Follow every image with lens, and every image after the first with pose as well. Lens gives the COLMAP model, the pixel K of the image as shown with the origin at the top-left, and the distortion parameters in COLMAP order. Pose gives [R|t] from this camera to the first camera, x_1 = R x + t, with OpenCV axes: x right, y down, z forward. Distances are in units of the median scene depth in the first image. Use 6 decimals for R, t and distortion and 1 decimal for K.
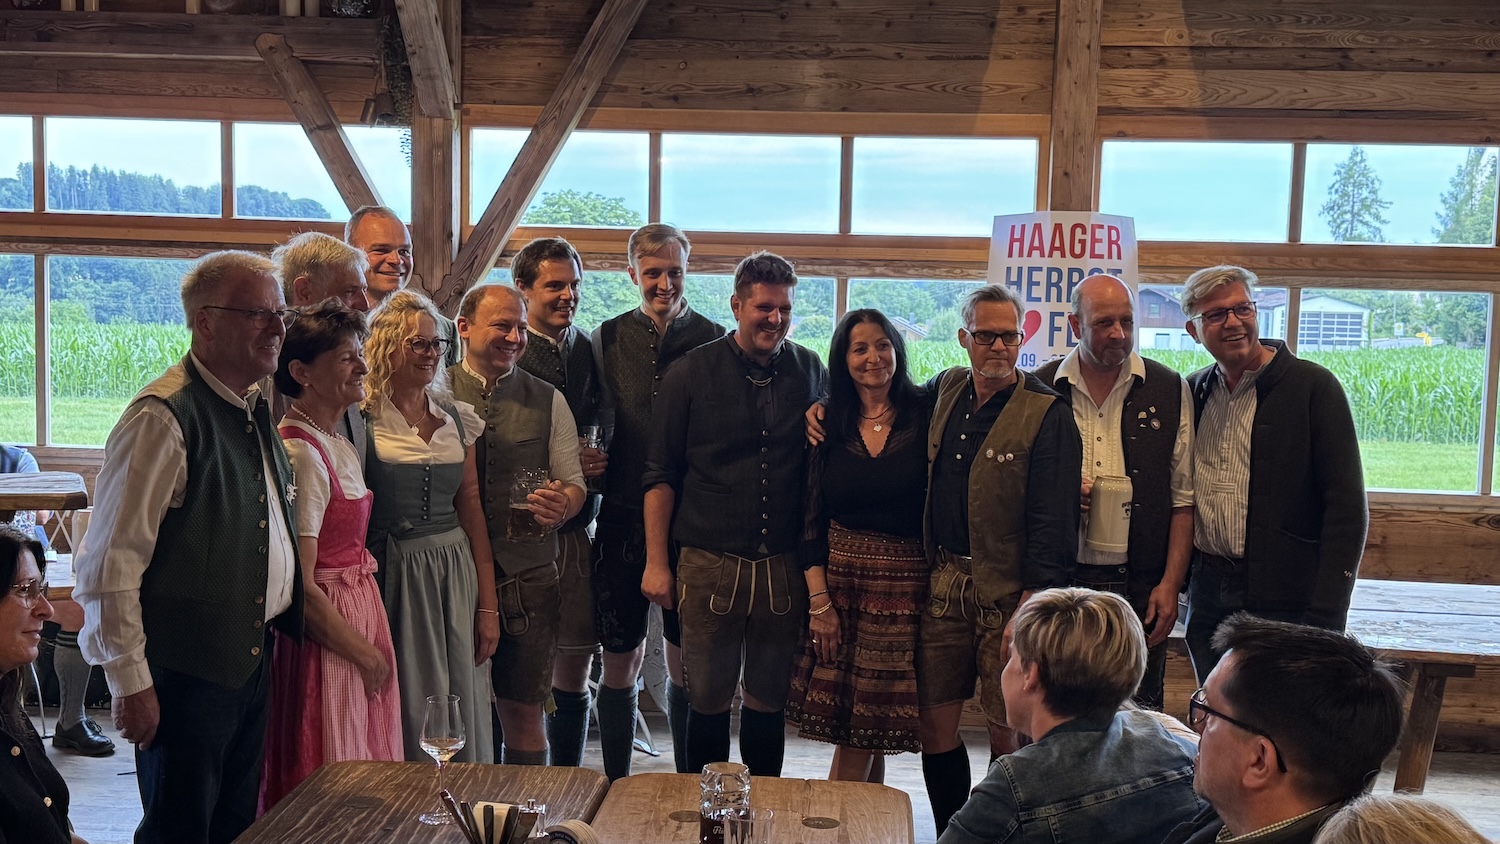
lens RADIAL K [[1736.0, 0, 711.2], [0, 1736.0, 448.6], [0, 0, 1]] dist [0.066754, 0.000000]
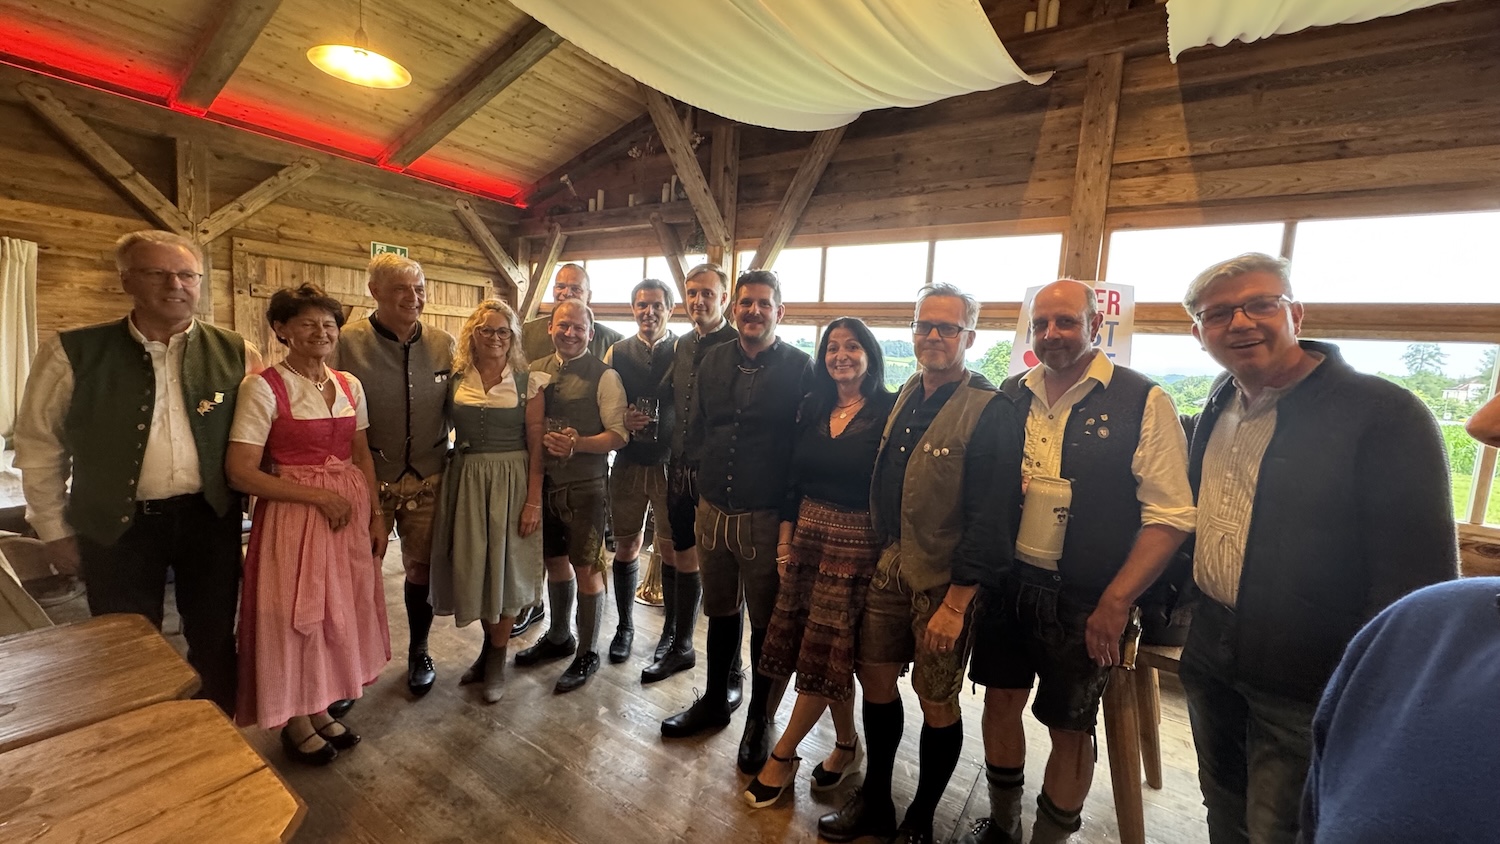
lens RADIAL K [[593.6, 0, 750.8], [0, 593.6, 423.6], [0, 0, 1]] dist [-0.003519, 0.000065]
pose [[0.877502, 0.080257, -0.472810, 0.208379], [-0.084481, 0.996349, 0.012334, -0.003415], [0.472073, 0.029120, 0.881078, 0.448730]]
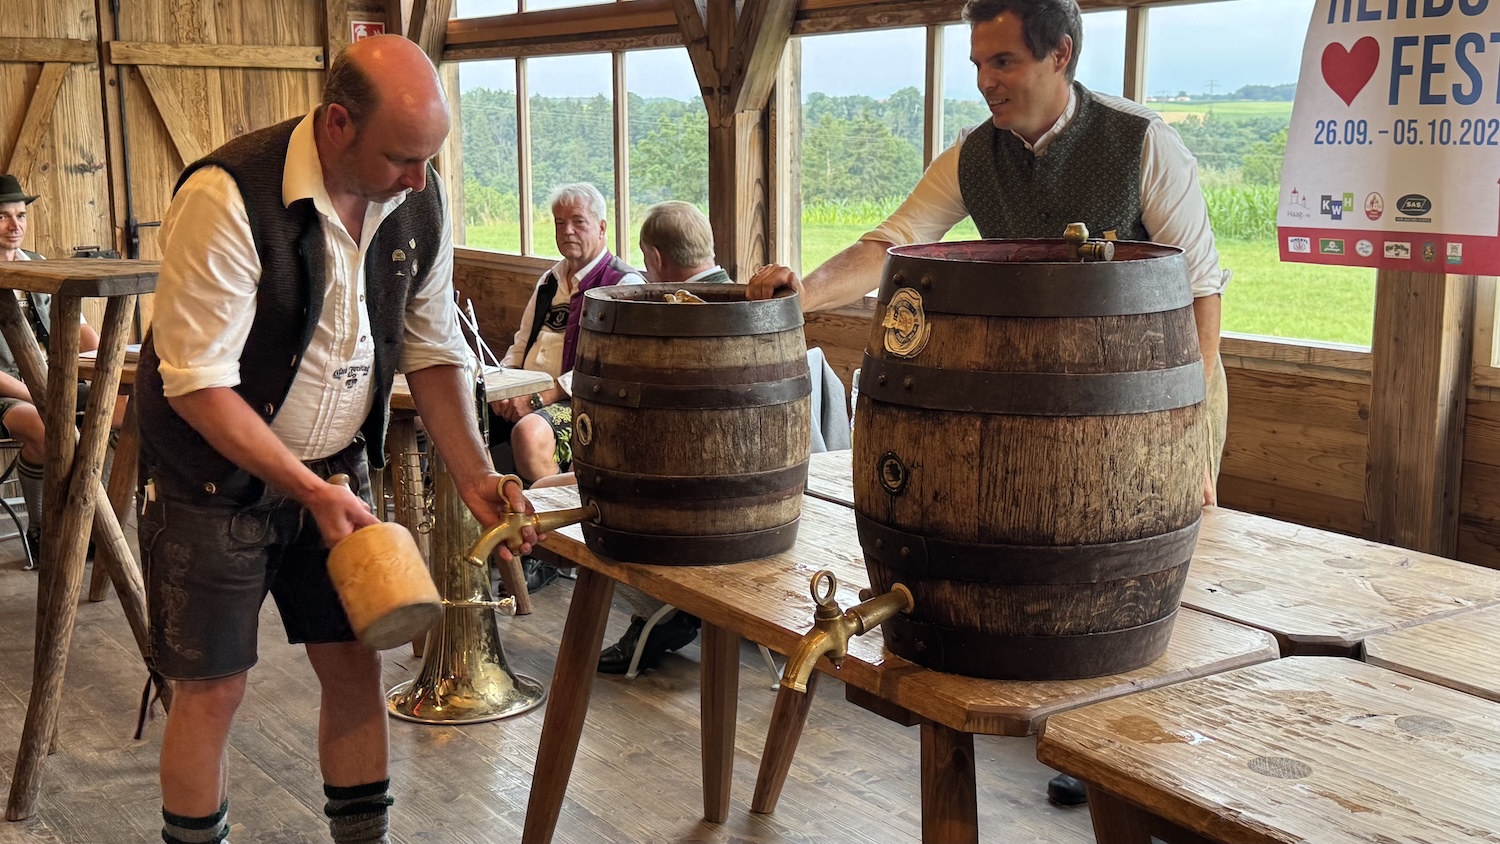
lens RADIAL K [[1818.7, 0, 746.4], [0, 1818.7, 421.3], [0, 0, 1]] dist [0.120109, 0.000000]
pose [[0.627354, 0.093925, -0.773049, 0.517537], [-0.051600, 0.995532, 0.079082, 0.002217], [0.777023, -0.009723, 0.629397, 0.497786]]
